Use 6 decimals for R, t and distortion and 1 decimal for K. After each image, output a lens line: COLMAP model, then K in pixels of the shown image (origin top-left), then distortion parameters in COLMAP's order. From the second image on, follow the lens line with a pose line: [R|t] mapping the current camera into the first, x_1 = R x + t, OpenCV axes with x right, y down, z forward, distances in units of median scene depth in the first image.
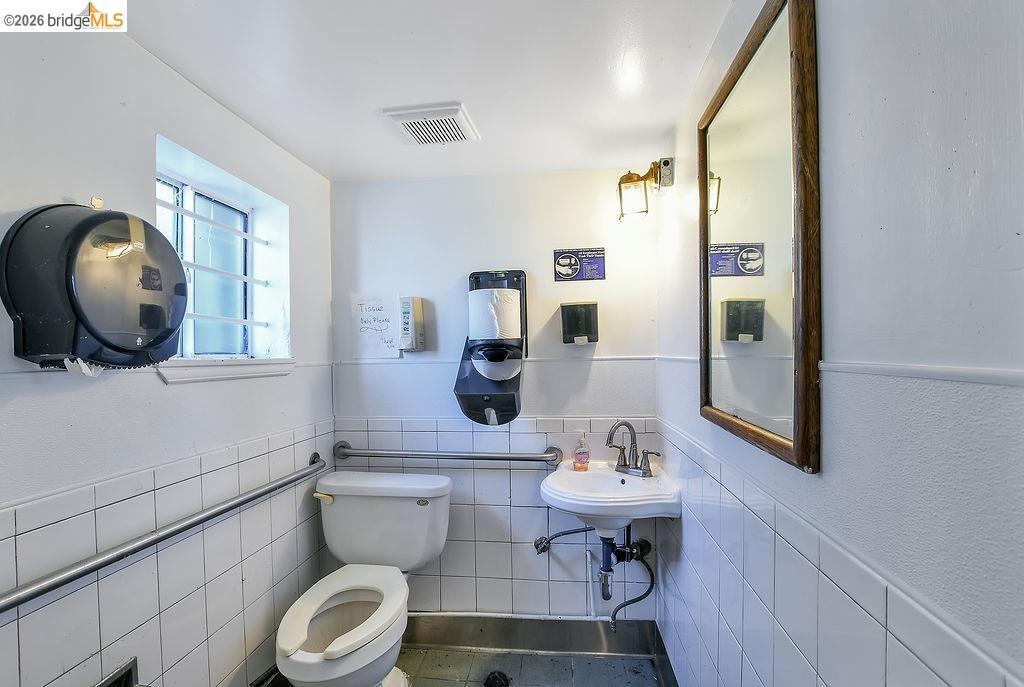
lens RADIAL K [[461.4, 0, 519.2], [0, 461.4, 360.2], [0, 0, 1]] dist [-0.013666, -0.000030]
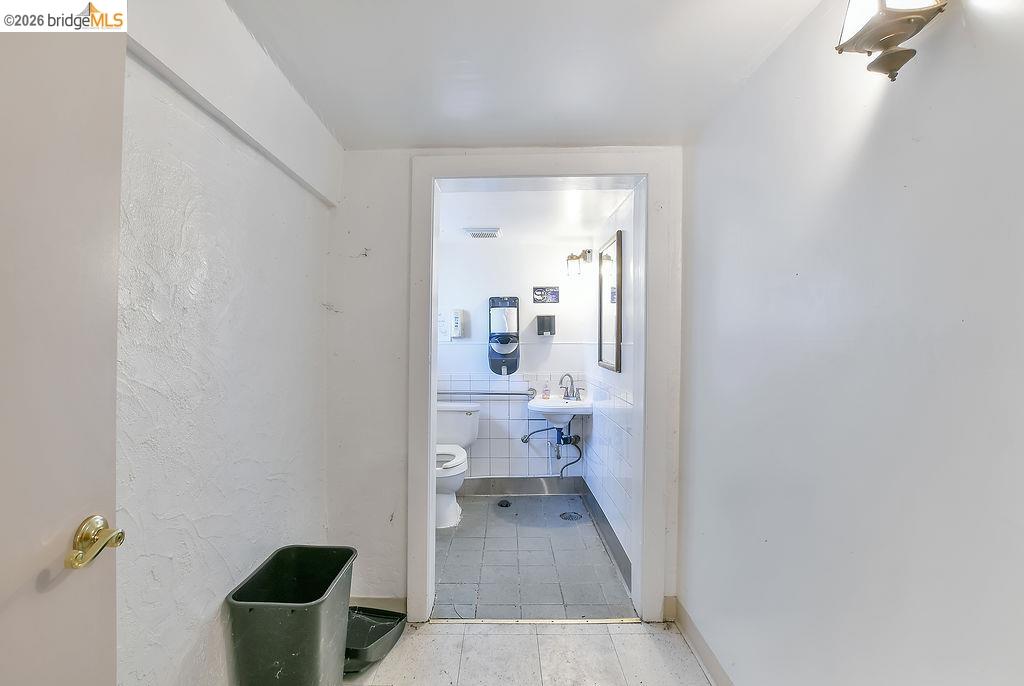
lens RADIAL K [[461.4, 0, 509.9], [0, 461.4, 341.0], [0, 0, 1]] dist [-0.013666, -0.000030]
pose [[0.994308, 0.015772, 0.105374, -0.233608], [-0.014496, 0.999812, -0.012866, 0.015732], [-0.105557, 0.011265, 0.994349, -0.960556]]
